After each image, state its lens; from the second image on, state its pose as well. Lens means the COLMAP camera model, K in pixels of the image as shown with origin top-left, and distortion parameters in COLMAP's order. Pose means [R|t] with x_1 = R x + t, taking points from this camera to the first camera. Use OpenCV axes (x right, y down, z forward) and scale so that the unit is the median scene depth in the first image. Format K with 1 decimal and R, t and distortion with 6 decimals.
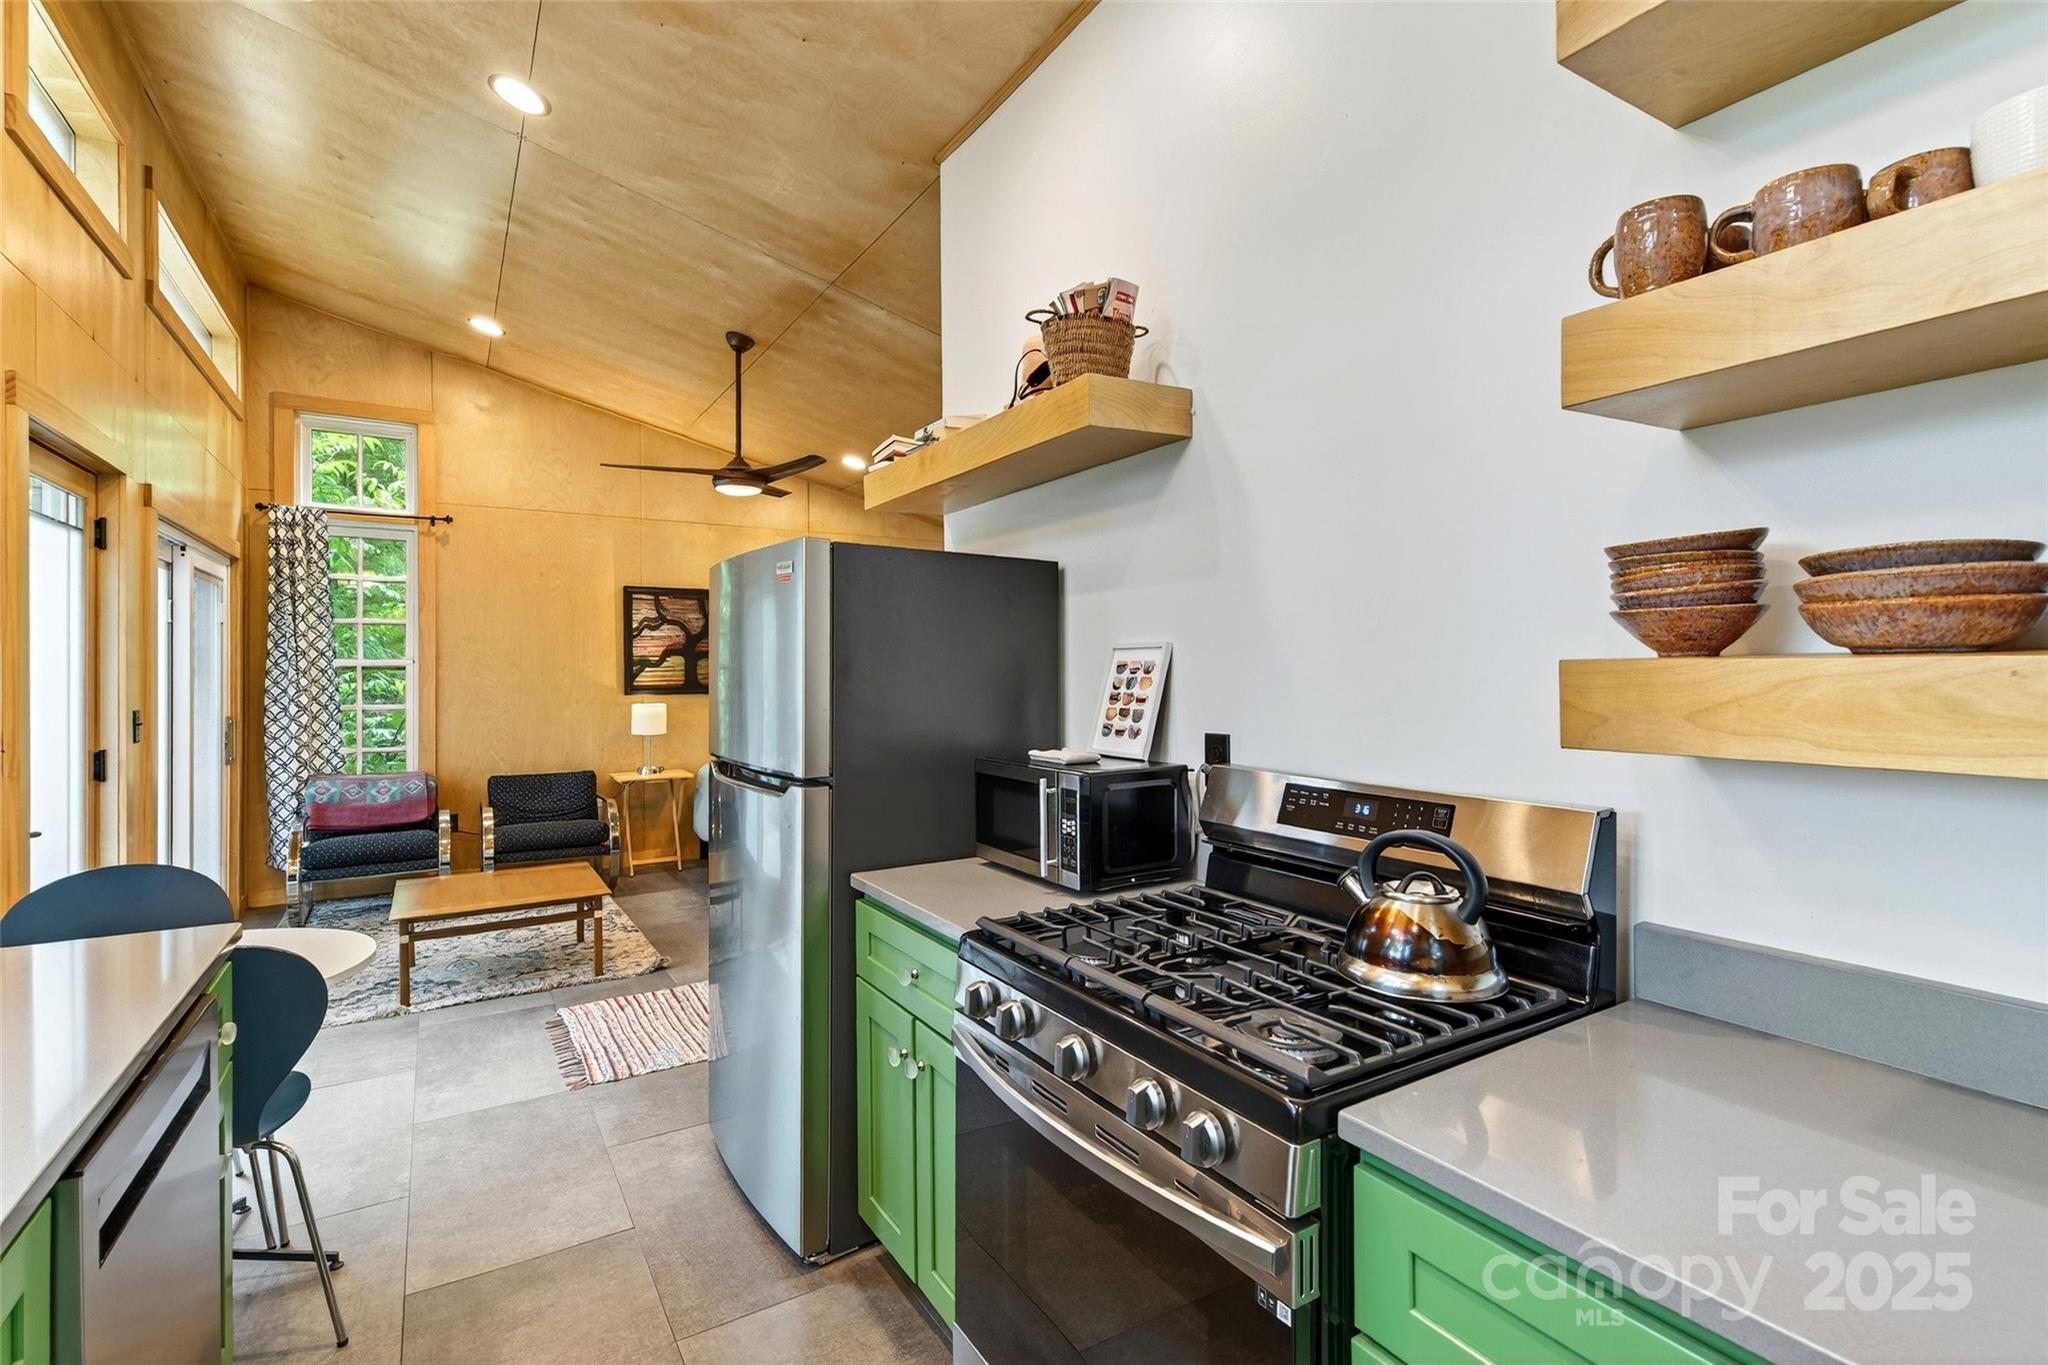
lens RADIAL K [[928.8, 0, 1025.1], [0, 928.8, 678.4], [0, 0, 1]] dist [0.002042, 0.000253]
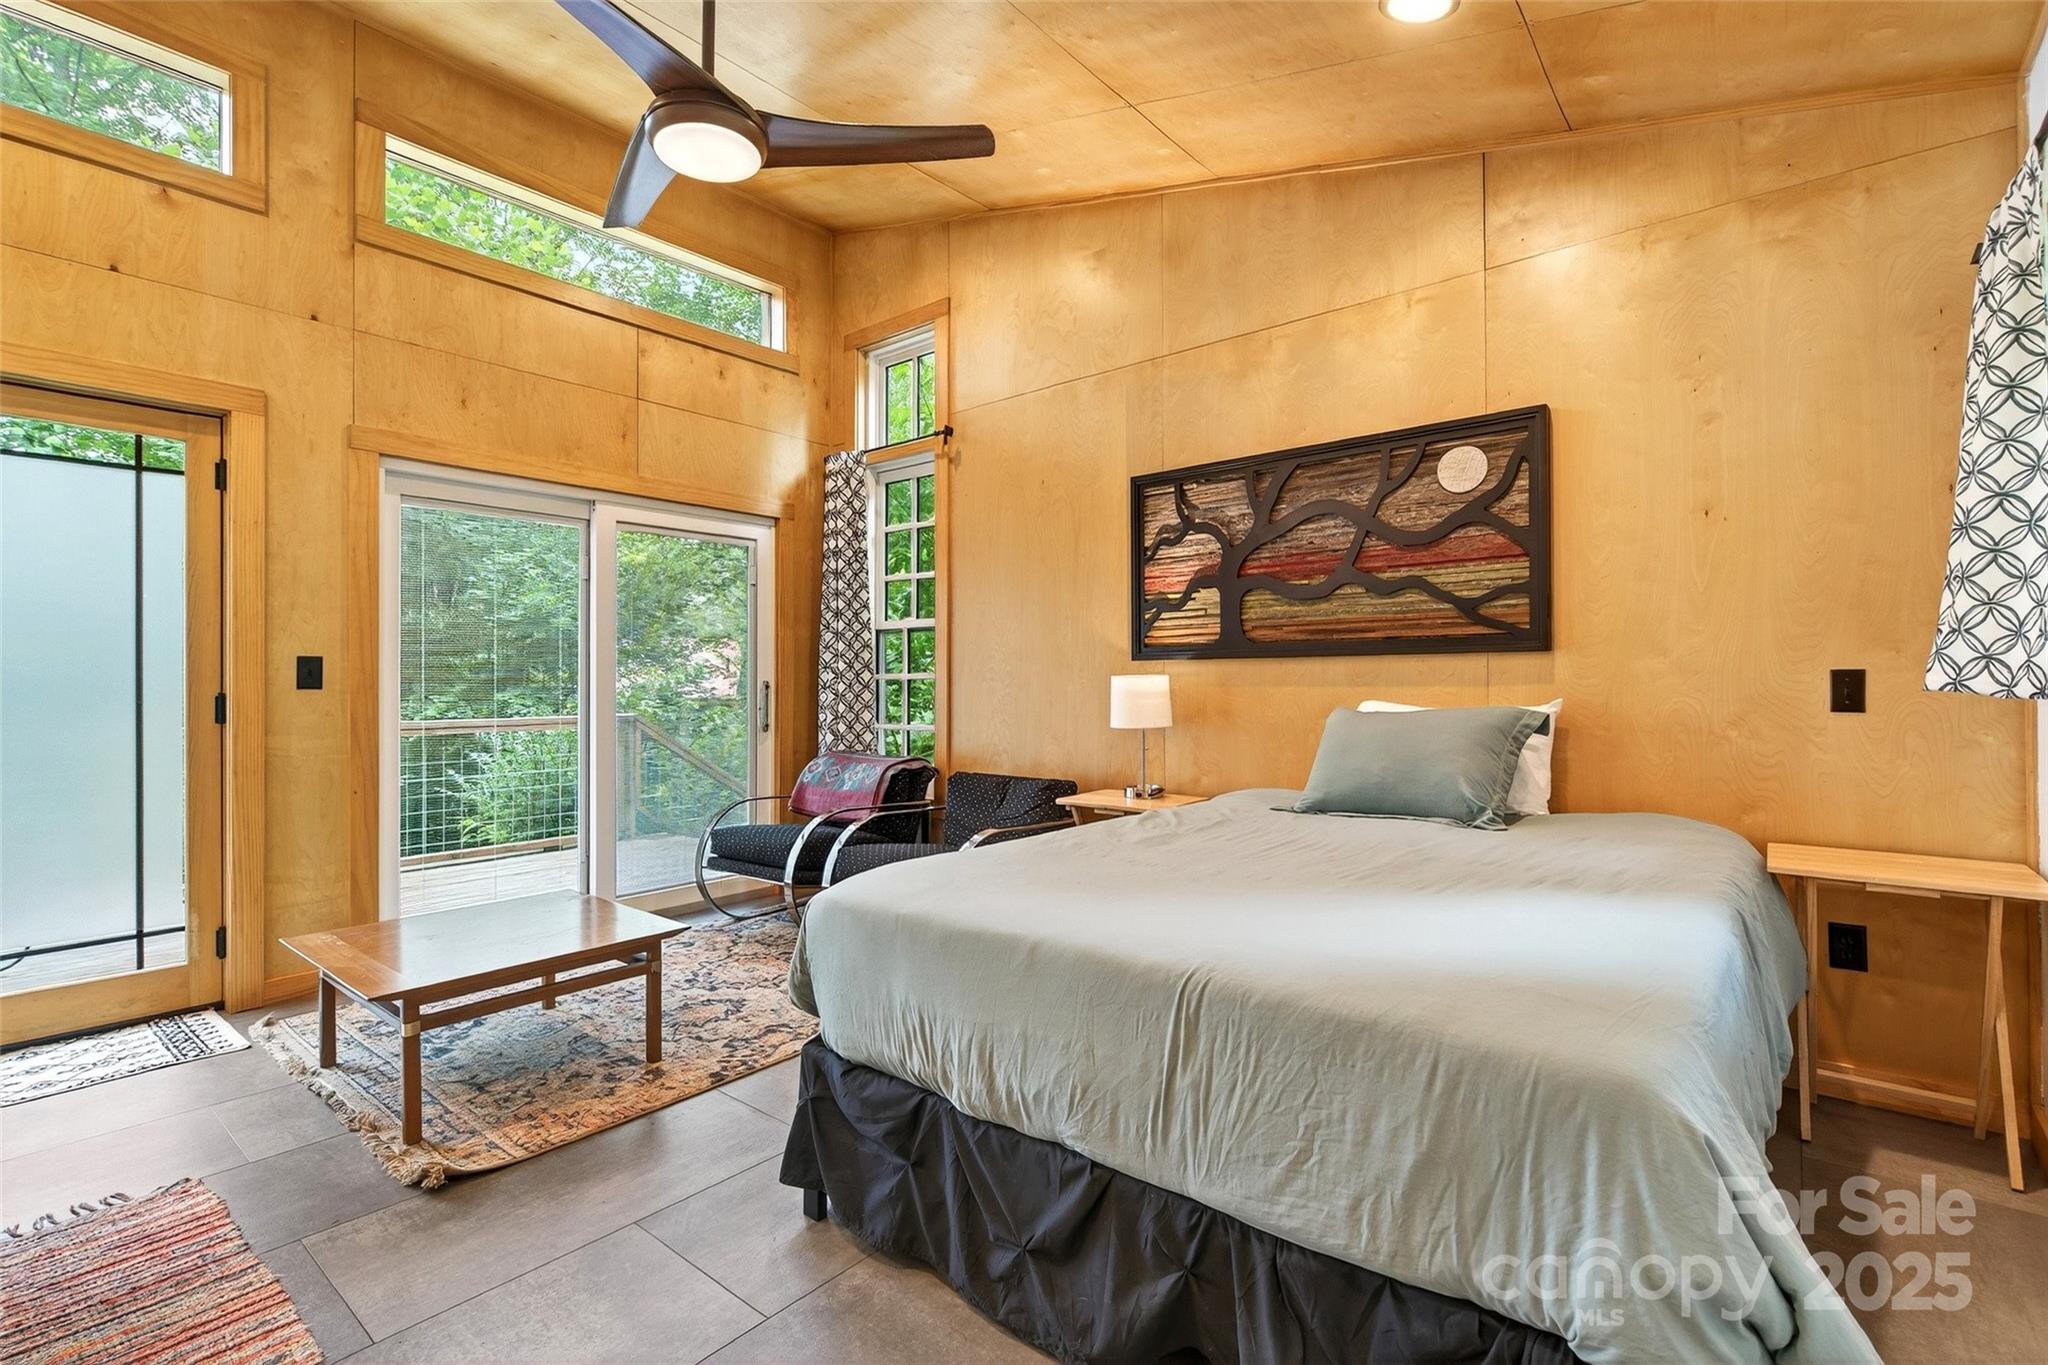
lens RADIAL K [[928.8, 0, 1026.1], [0, 928.8, 681.1], [0, 0, 1]] dist [0.002042, 0.000253]
pose [[0.328928, 0.001149, -0.944354, 0.111684], [-0.001238, 0.999999, 0.000786, 0.031288], [0.944354, 0.000911, 0.328929, 0.728204]]
